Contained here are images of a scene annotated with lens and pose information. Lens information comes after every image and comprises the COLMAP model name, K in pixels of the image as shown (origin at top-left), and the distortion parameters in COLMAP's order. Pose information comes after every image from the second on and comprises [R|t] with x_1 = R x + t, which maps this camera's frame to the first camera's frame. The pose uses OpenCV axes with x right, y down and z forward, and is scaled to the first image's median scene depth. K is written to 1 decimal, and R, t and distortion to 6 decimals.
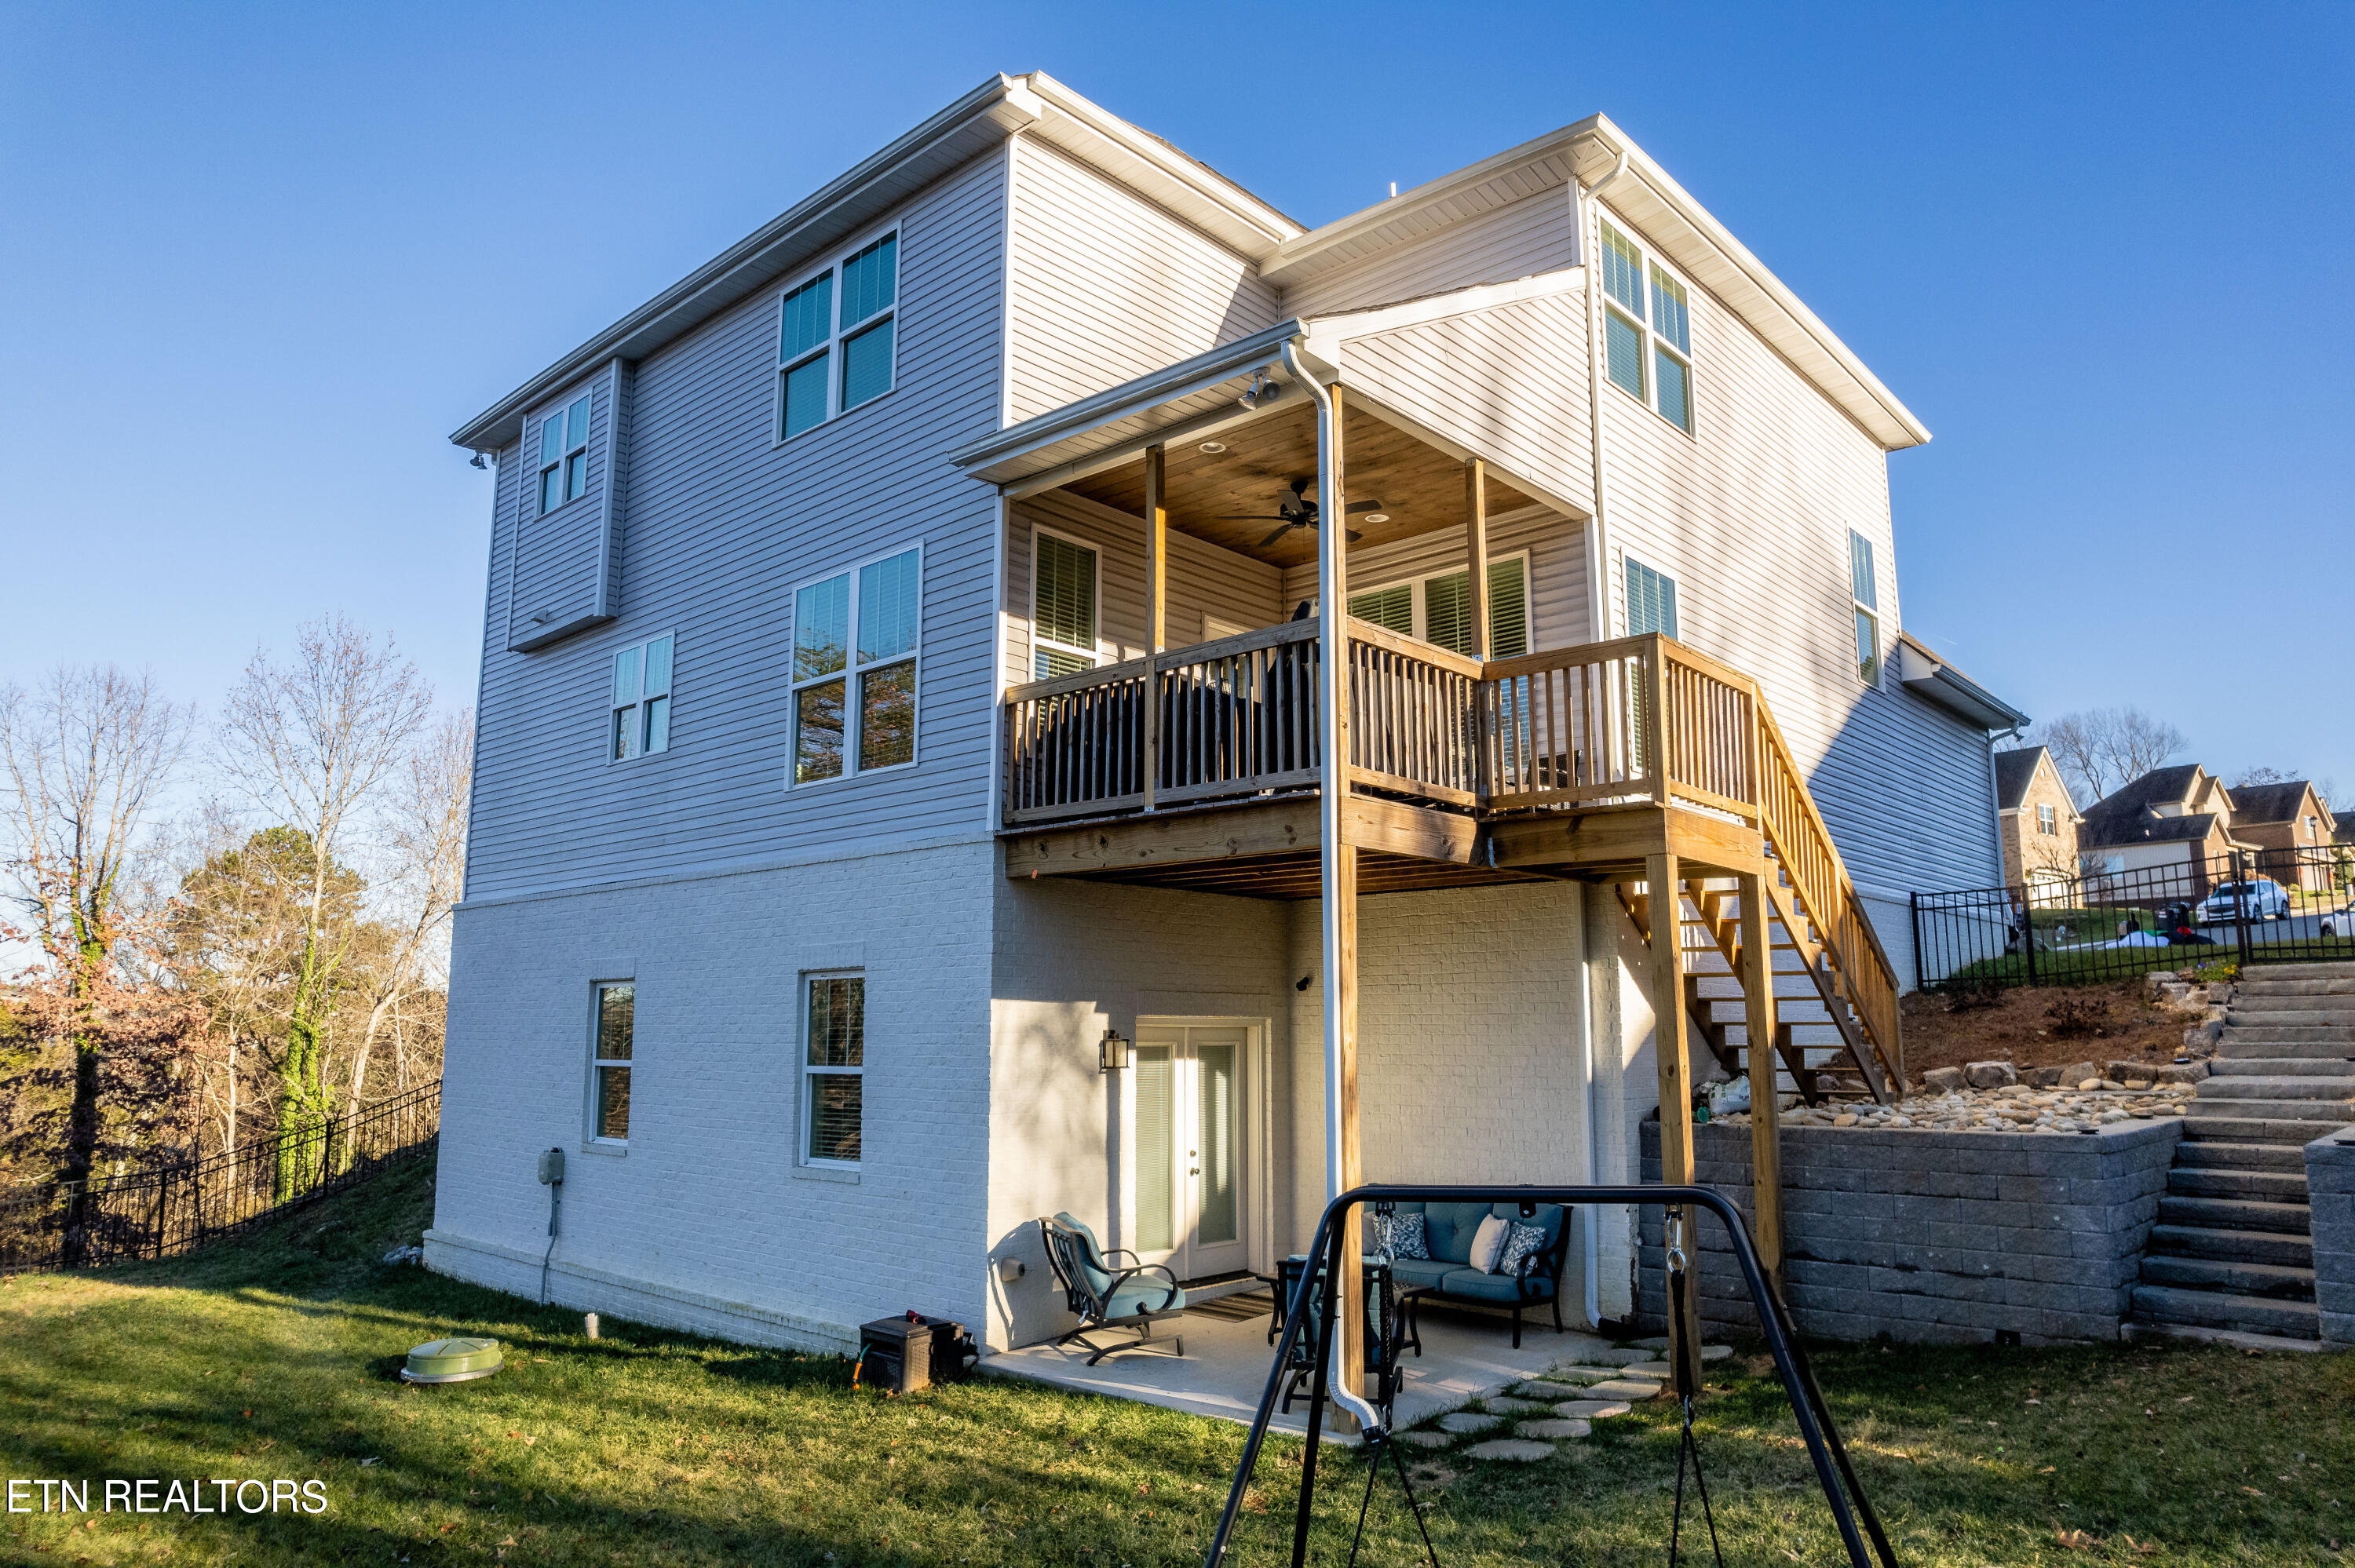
lens RADIAL K [[1579.3, 0, 1229.6], [0, 1579.3, 847.2], [0, 0, 1]] dist [-0.123234, 0.130081]
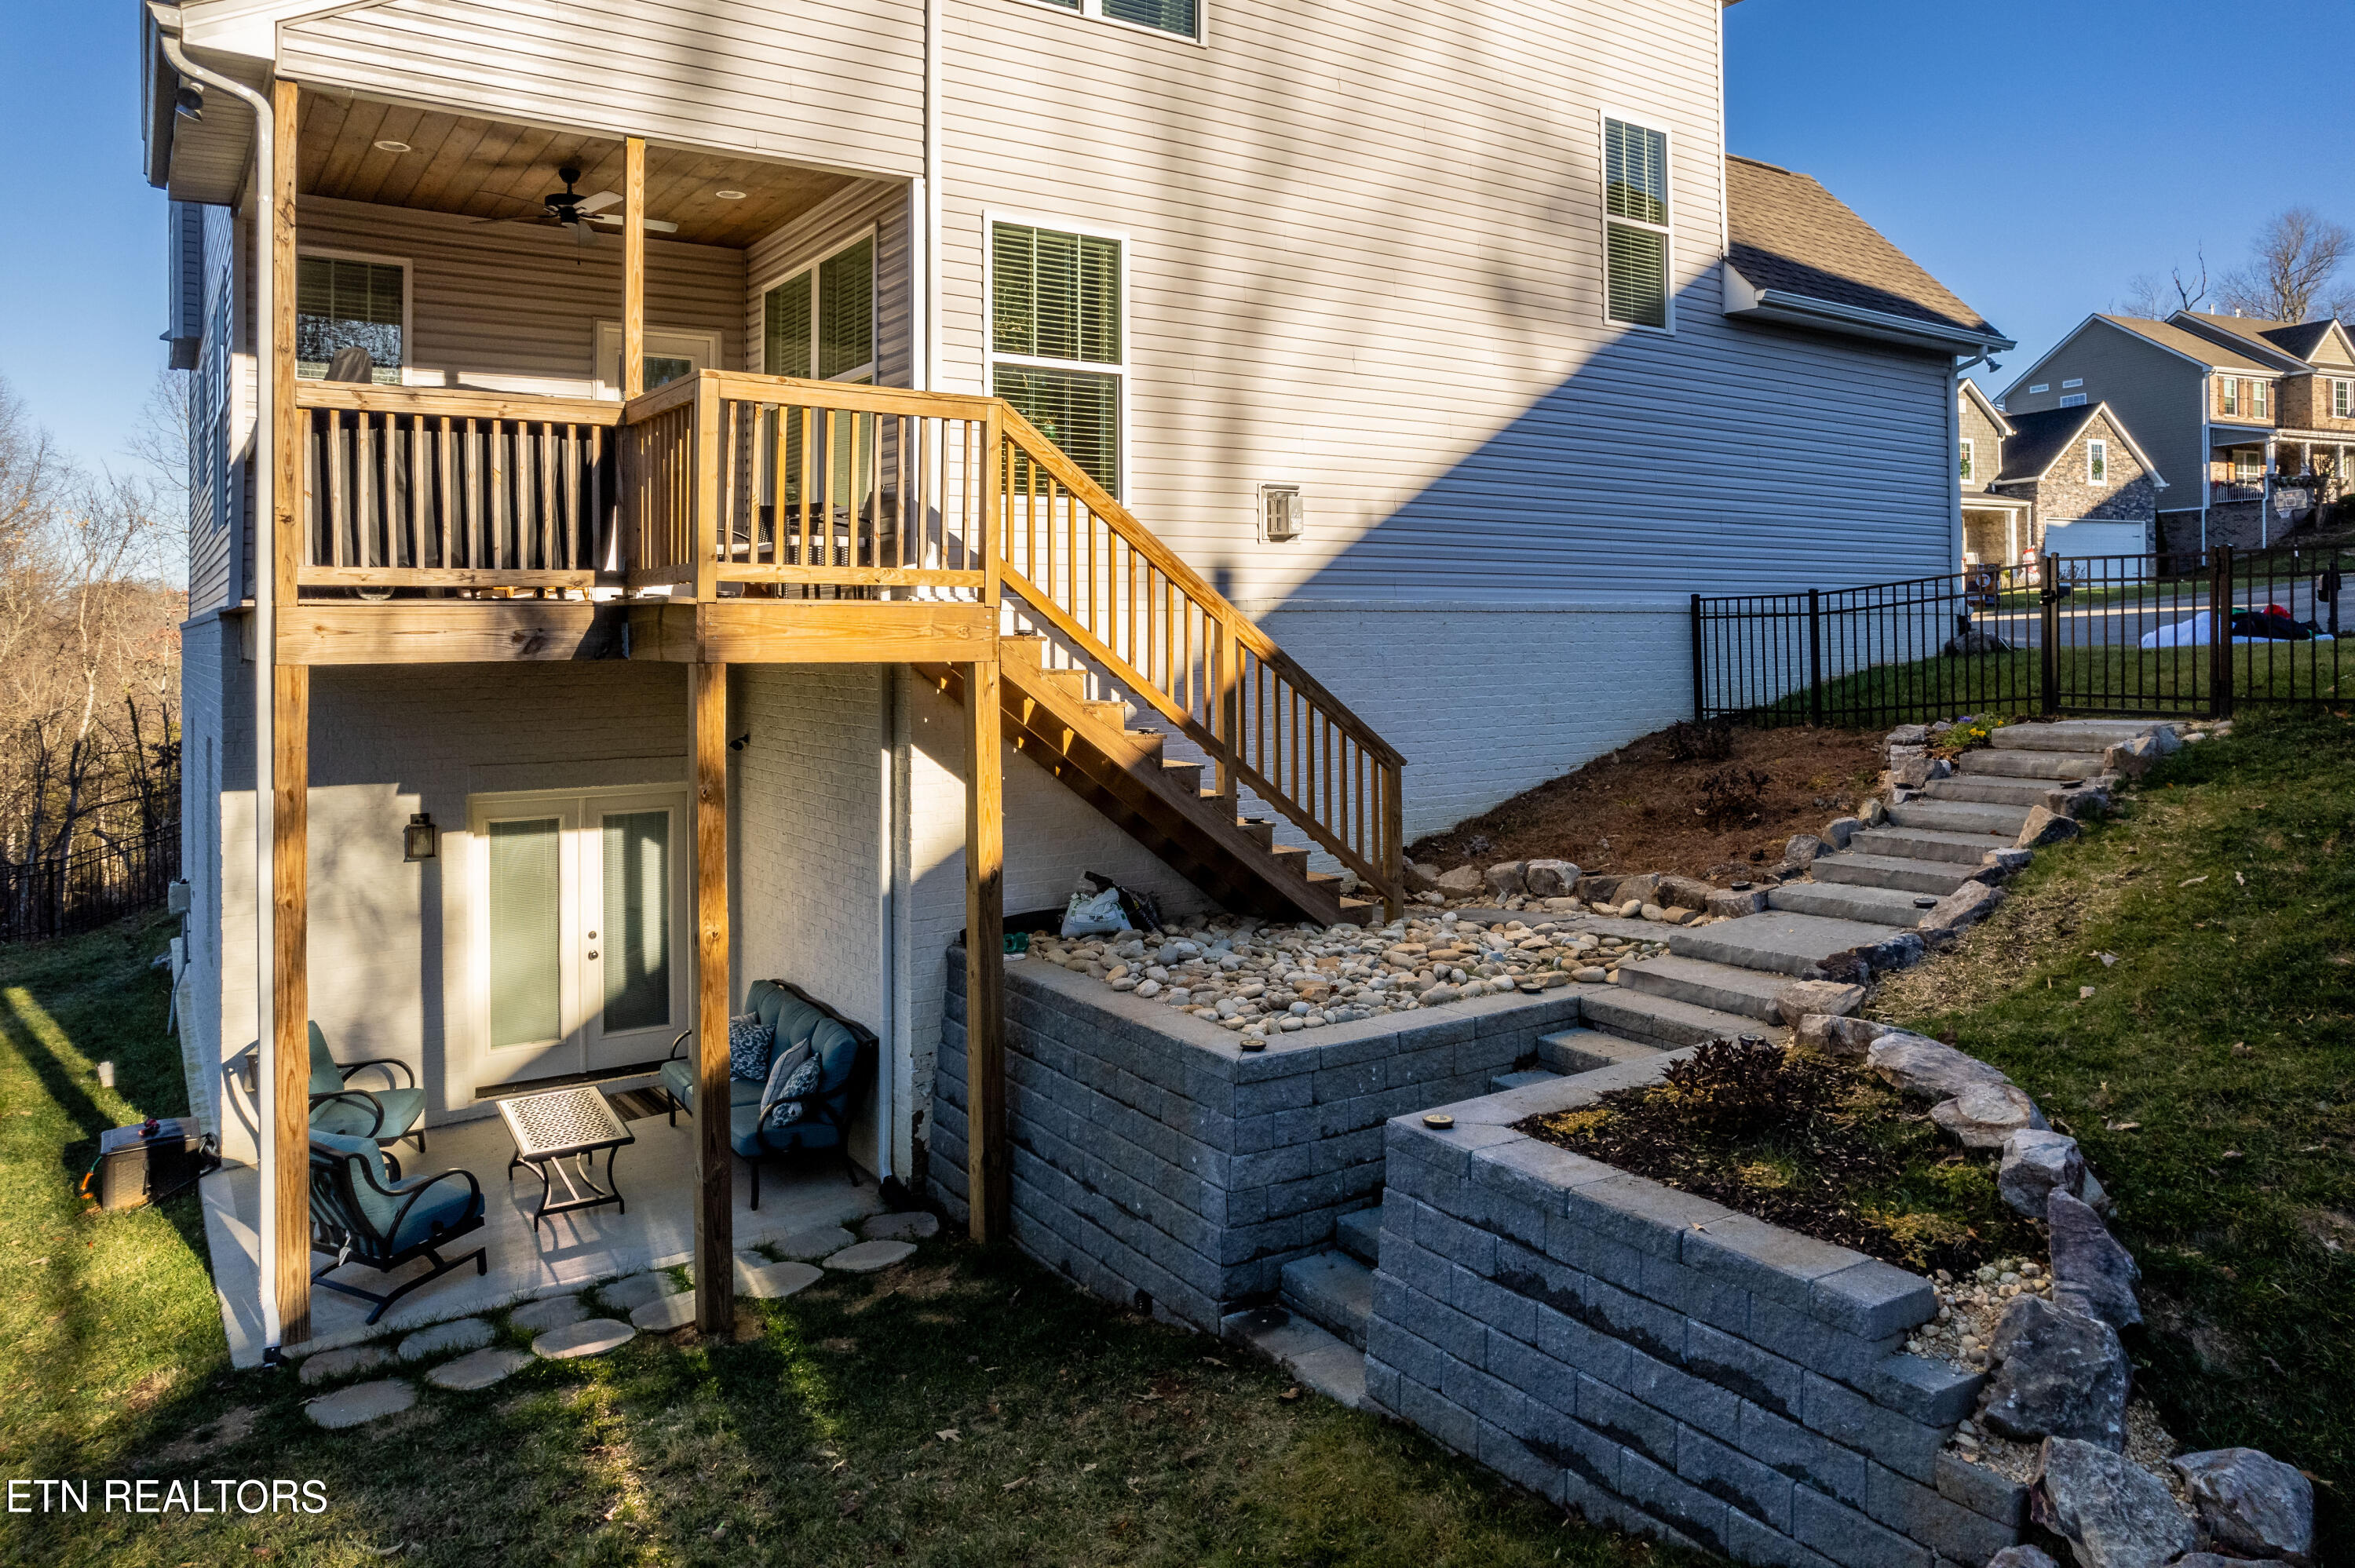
lens RADIAL K [[1630.9, 0, 1187.2], [0, 1630.9, 680.2], [0, 0, 1]] dist [-0.100029, 0.094523]
pose [[0.971075, 0.002691, -0.238760, 0.551175], [0.031853, 0.989539, 0.140704, -0.072291], [0.236641, -0.144239, 0.960831, 0.221594]]
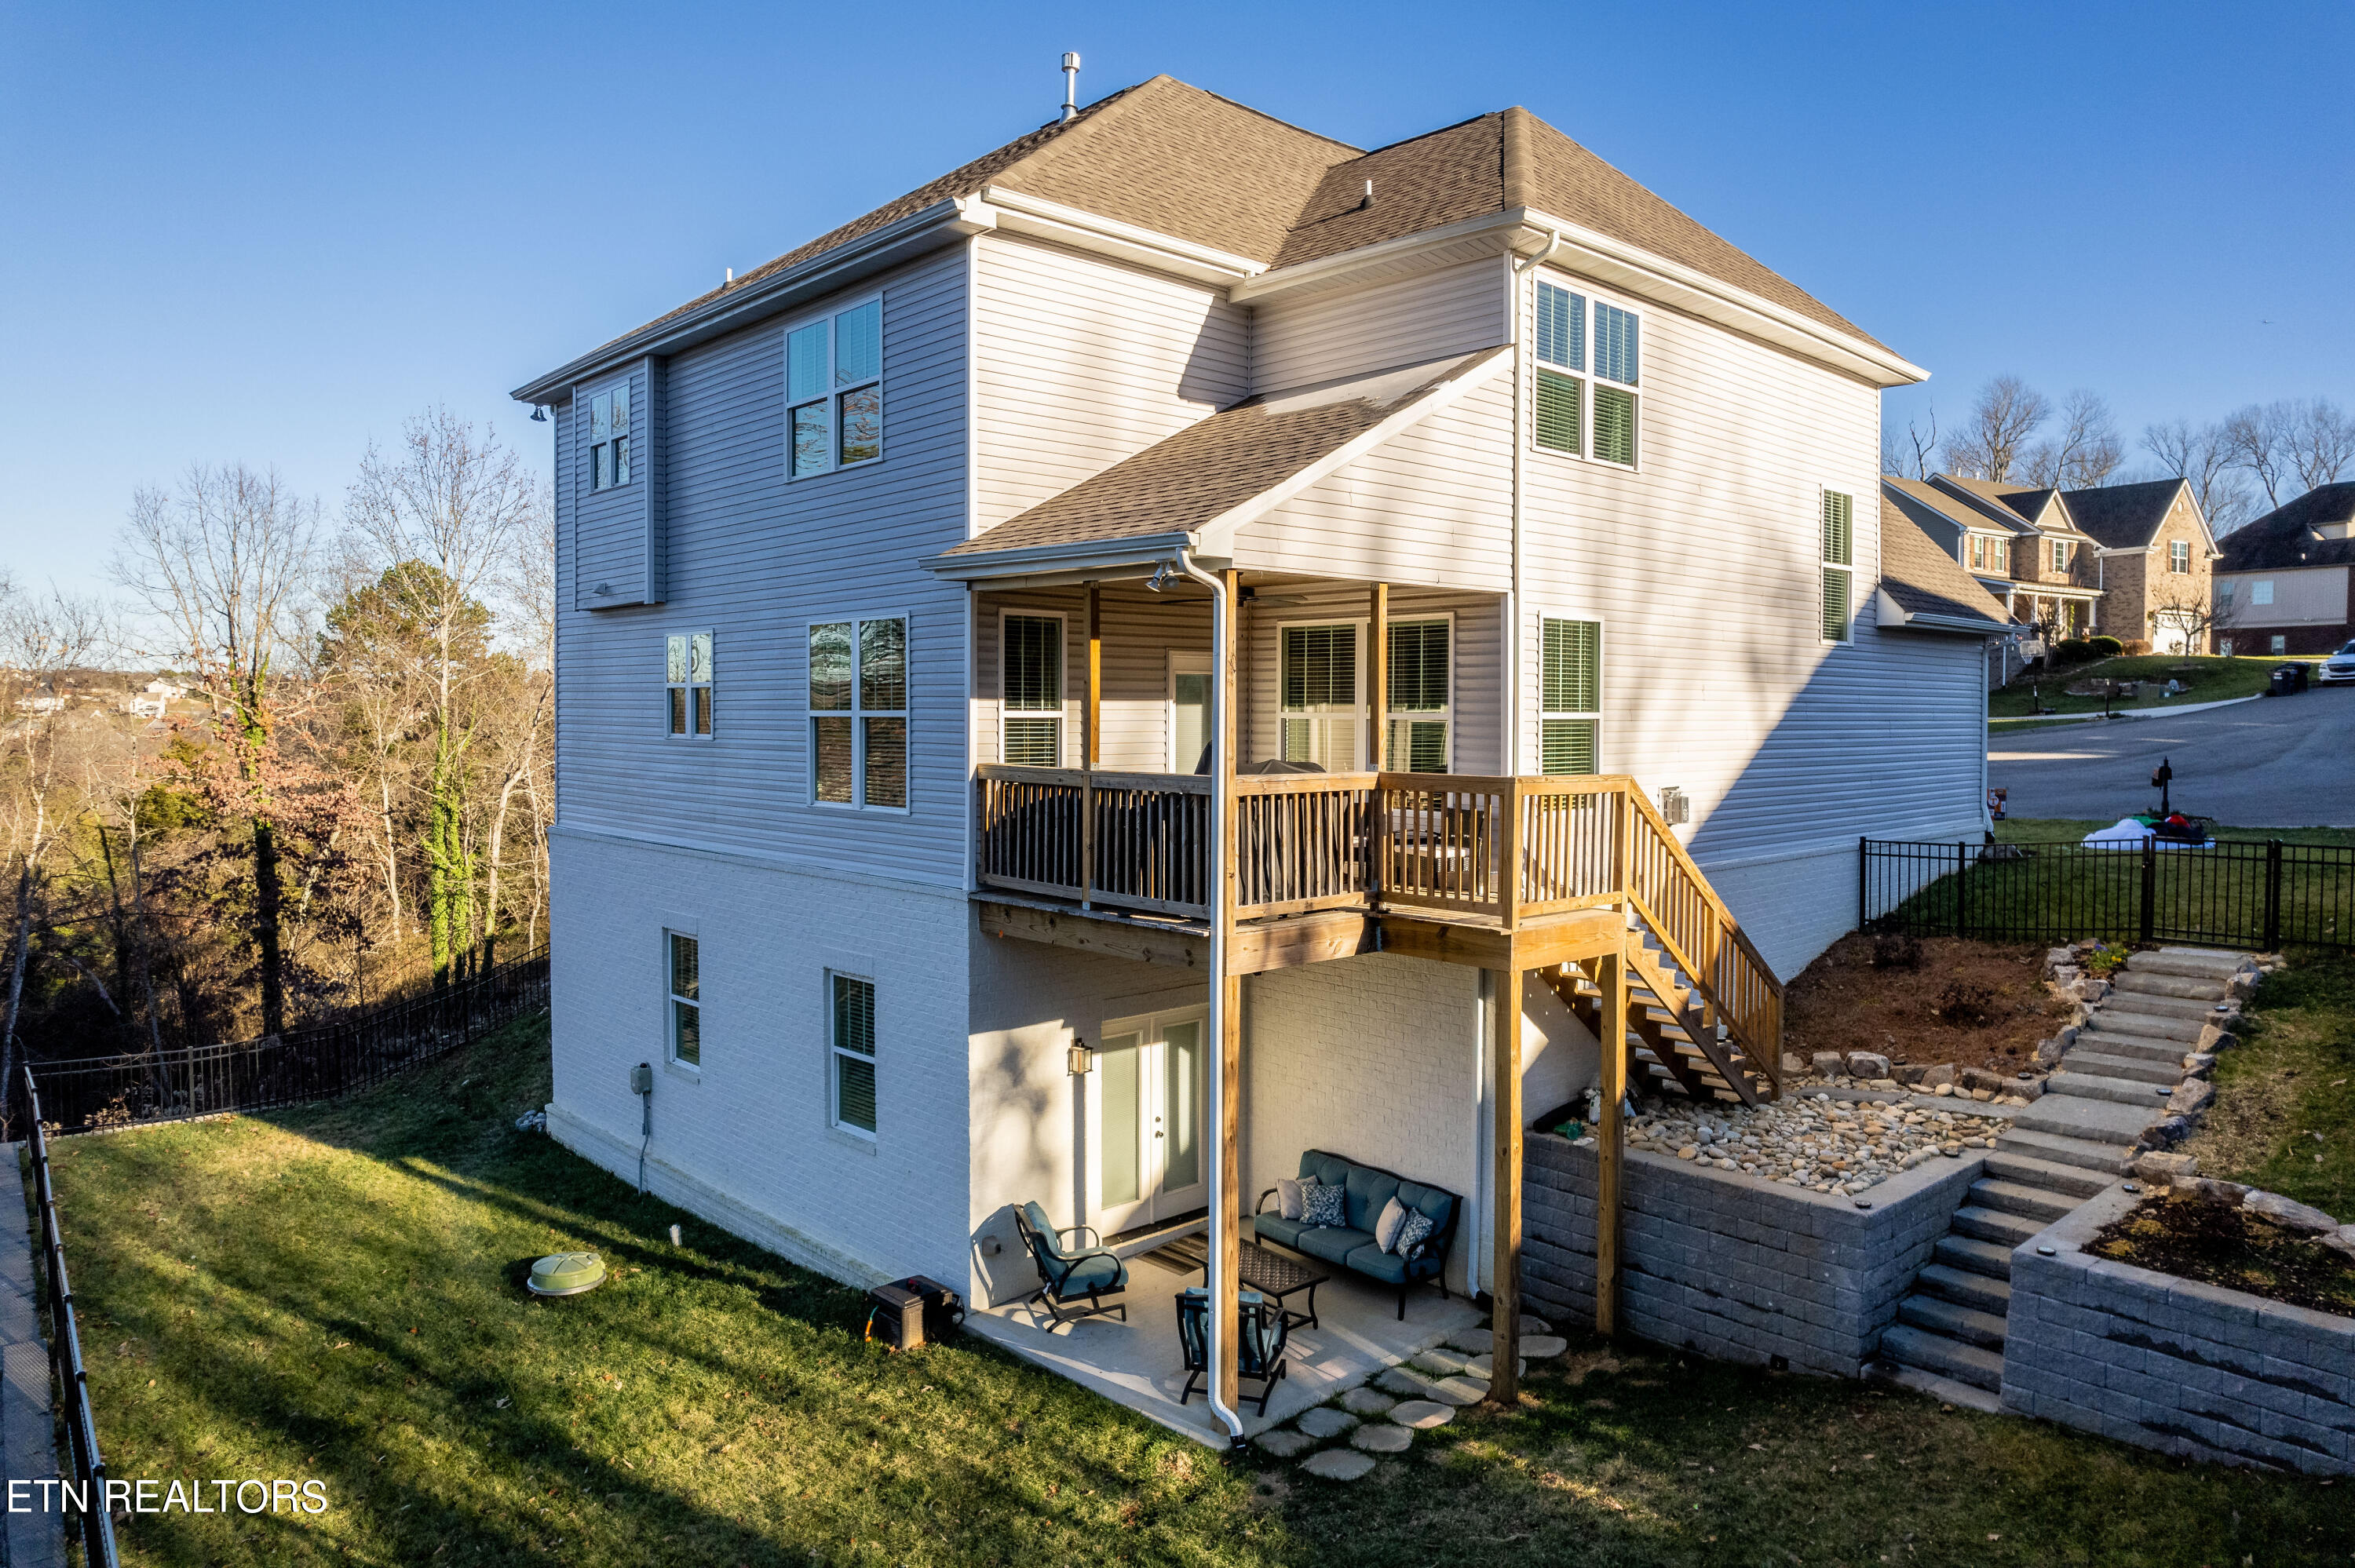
lens RADIAL K [[1579.3, 0, 1229.6], [0, 1579.3, 847.2], [0, 0, 1]] dist [-0.123234, 0.130081]
pose [[0.997169, 0.014041, -0.073871, 0.119901], [0.000772, 0.980448, 0.196777, -0.249969], [0.075190, -0.196277, 0.977661, -0.118339]]
